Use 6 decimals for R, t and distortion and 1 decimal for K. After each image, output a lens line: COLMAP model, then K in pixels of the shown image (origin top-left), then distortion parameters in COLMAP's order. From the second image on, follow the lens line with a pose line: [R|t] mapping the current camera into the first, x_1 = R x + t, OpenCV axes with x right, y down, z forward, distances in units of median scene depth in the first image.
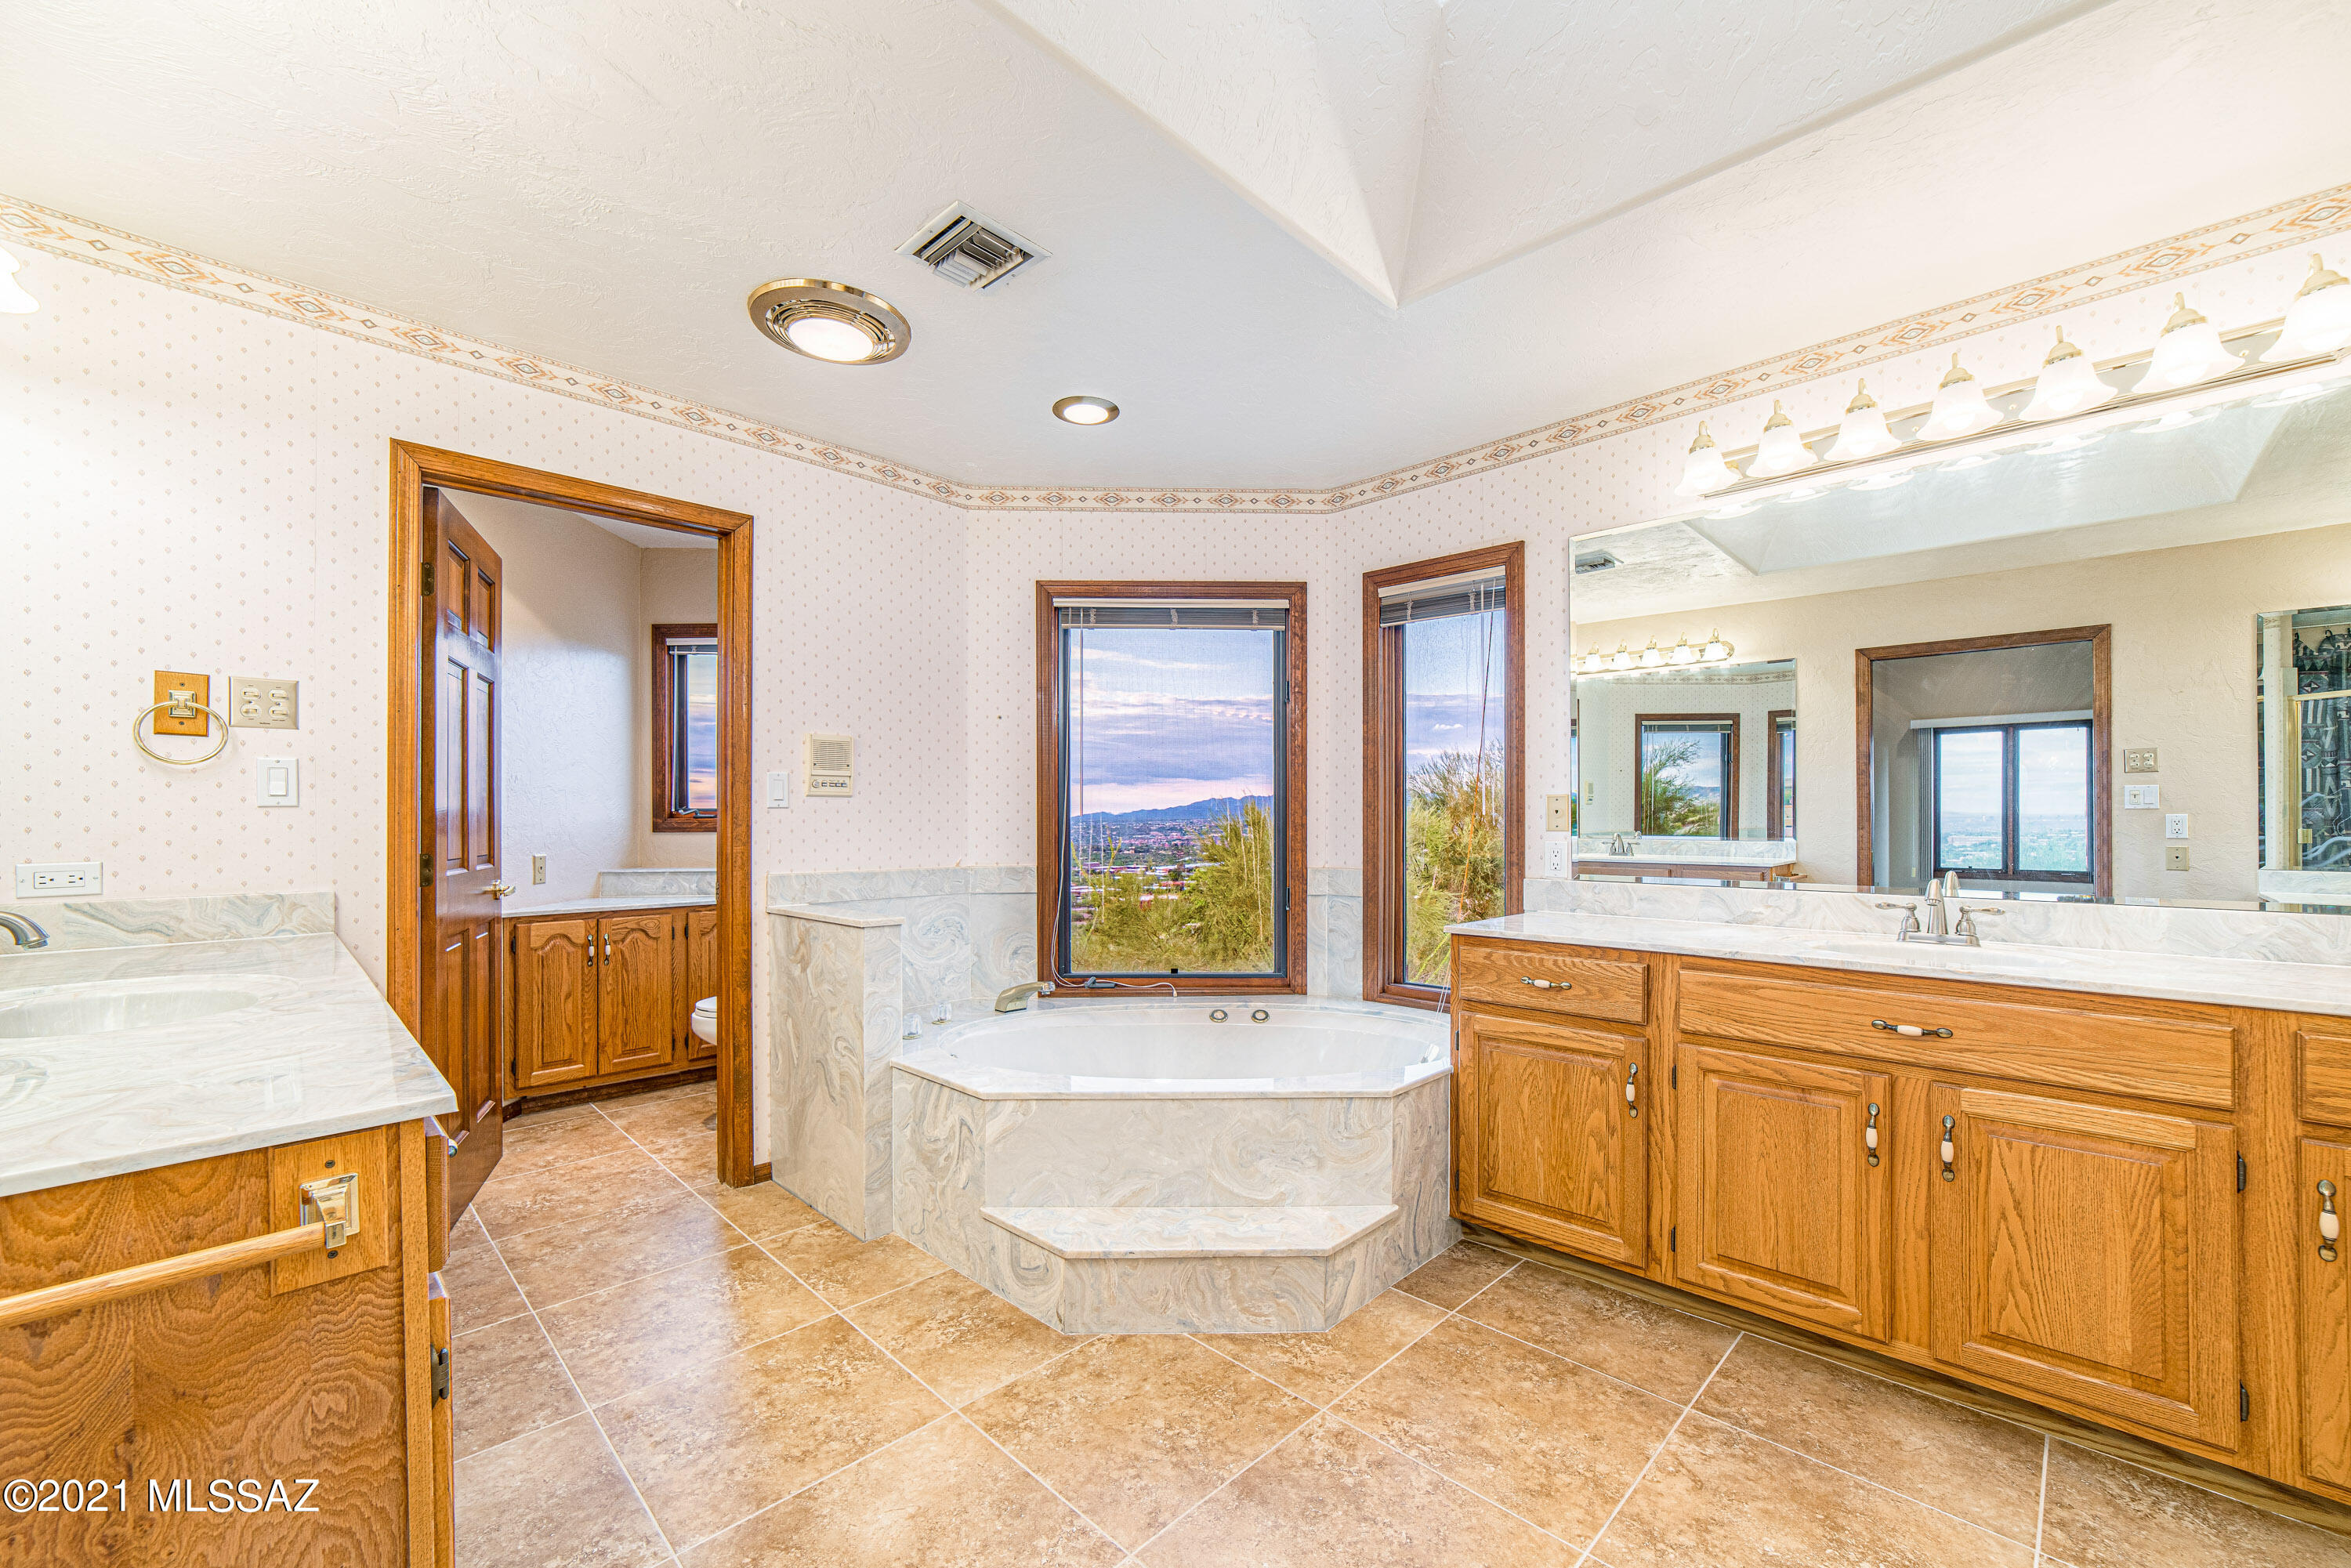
lens RADIAL K [[941.2, 0, 1171.5], [0, 941.2, 818.8], [0, 0, 1]] dist [-0.000382, 0.000204]
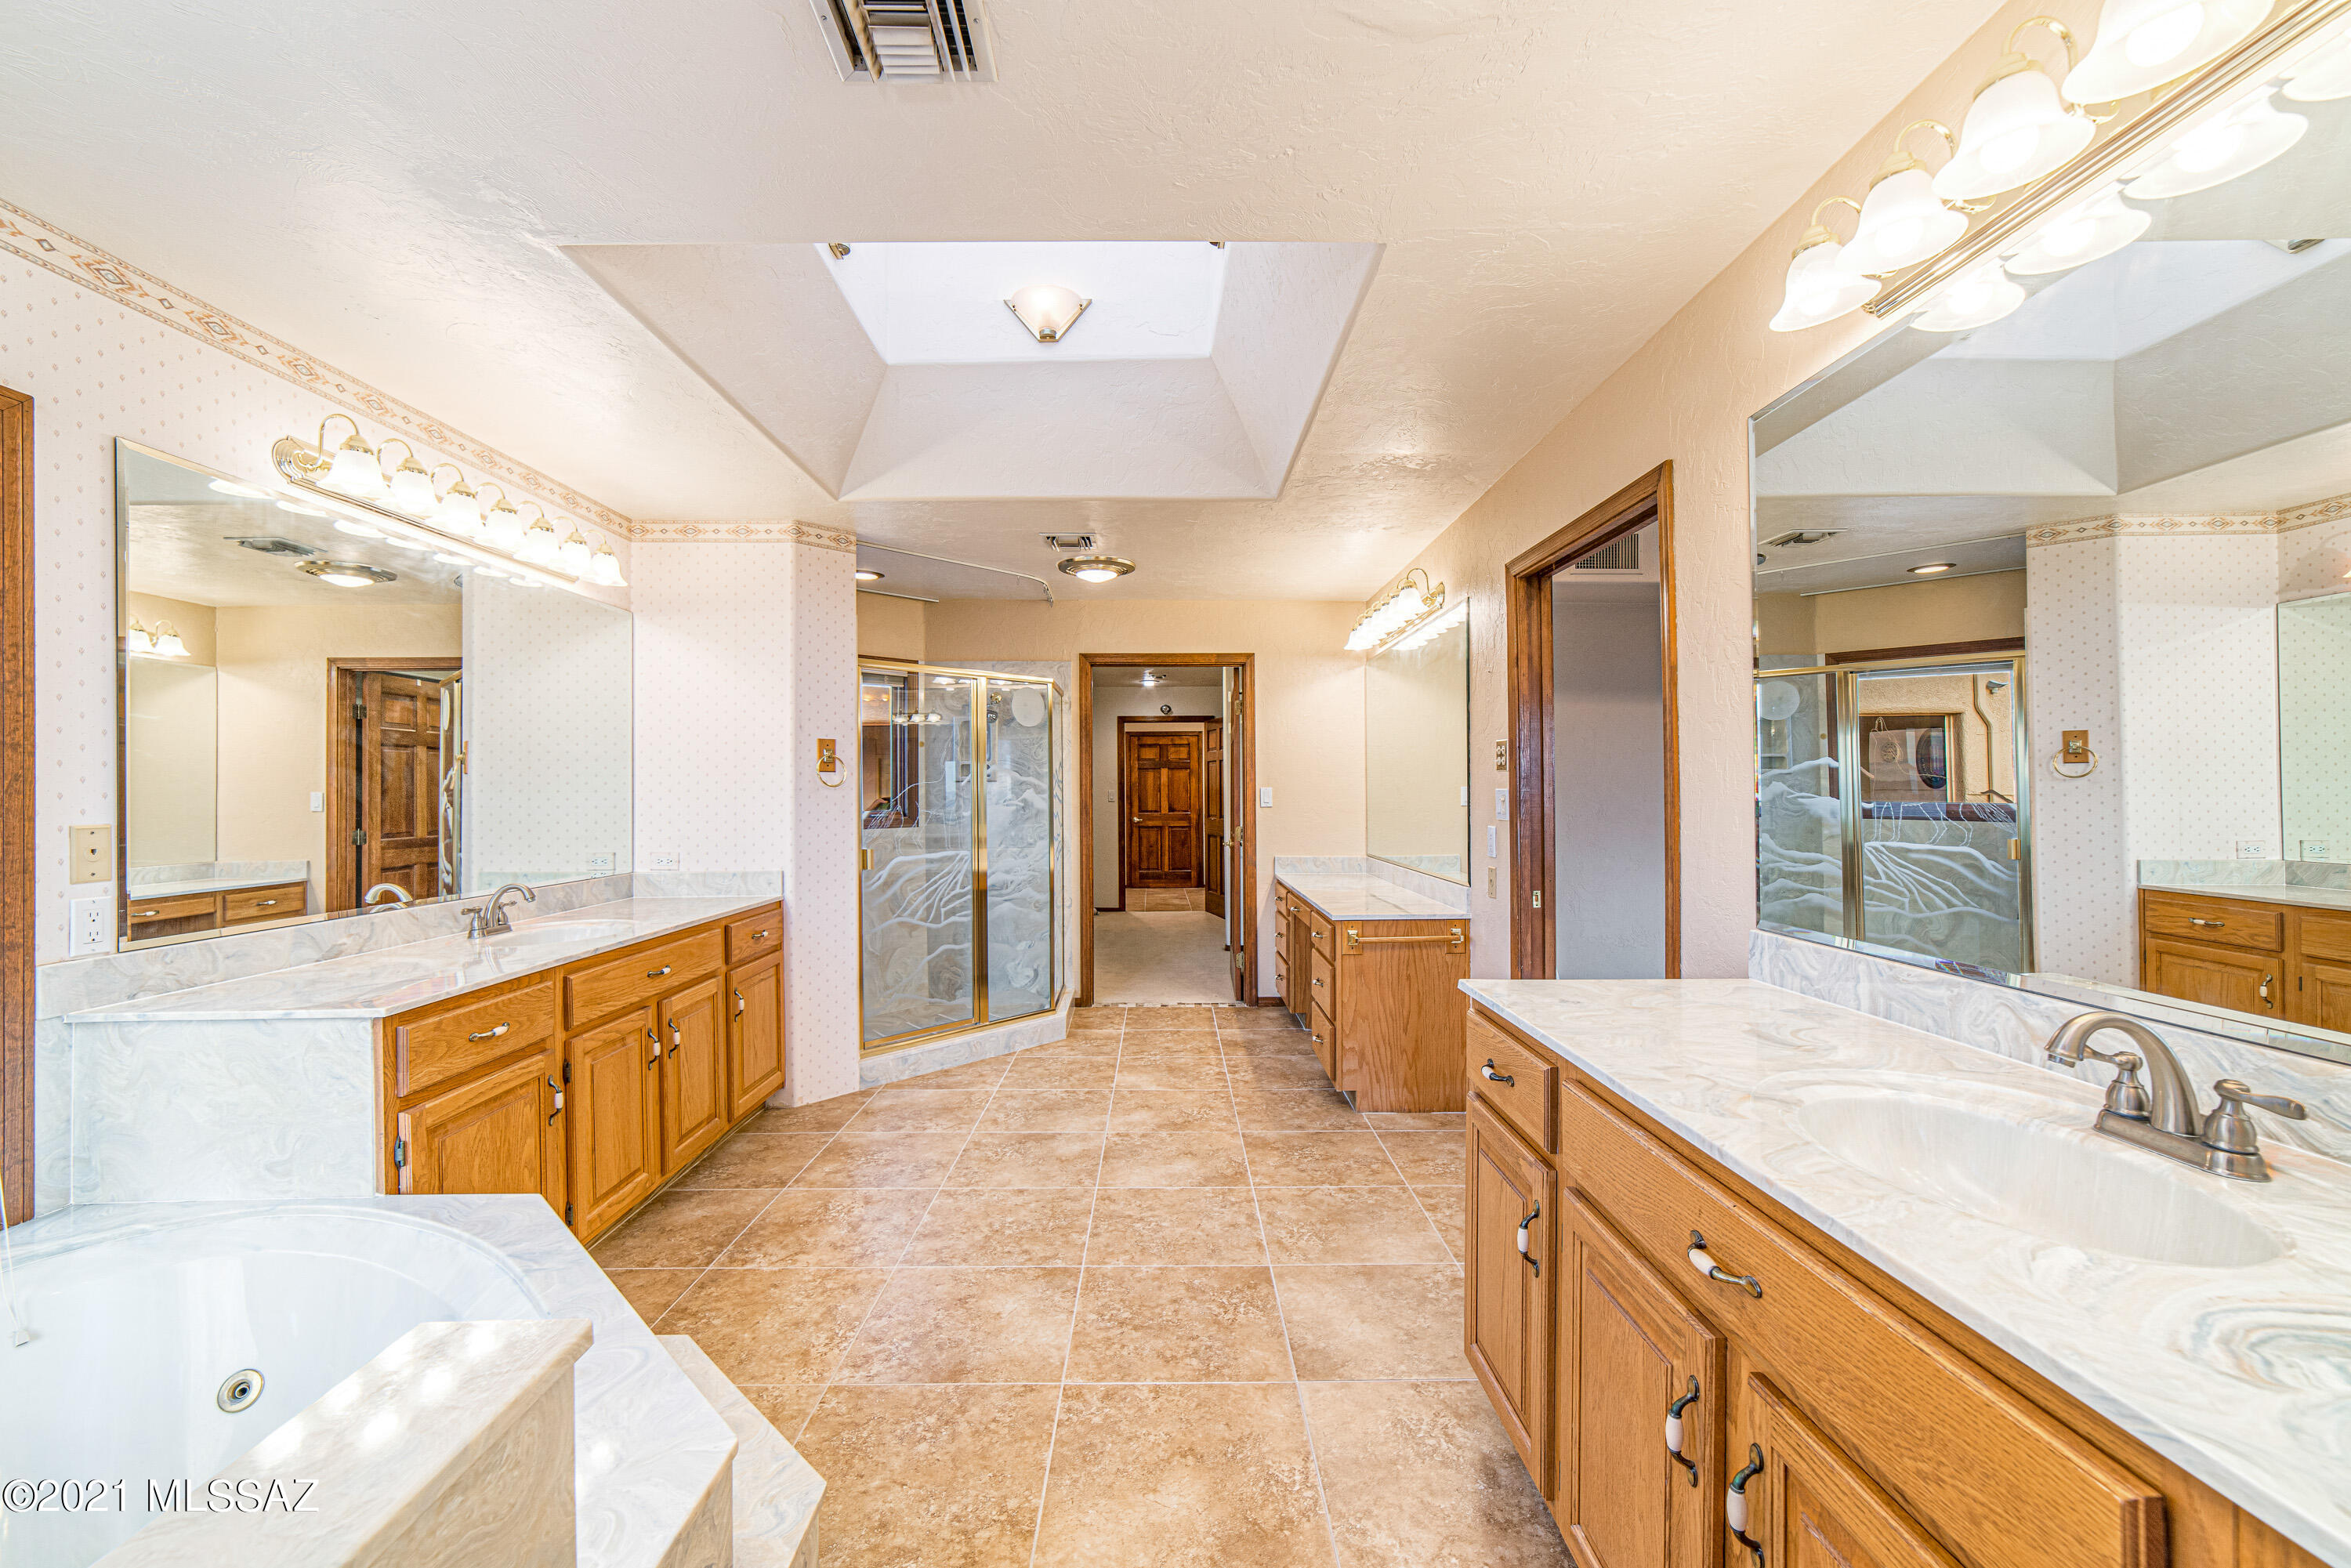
lens RADIAL K [[941.2, 0, 1171.5], [0, 941.2, 818.8], [0, 0, 1]] dist [-0.000382, 0.000204]
pose [[-0.714712, -0.014231, 0.699275, -0.901029], [0.007968, 0.999562, 0.028485, -0.067011], [-0.699374, 0.025931, -0.714285, 1.503938]]
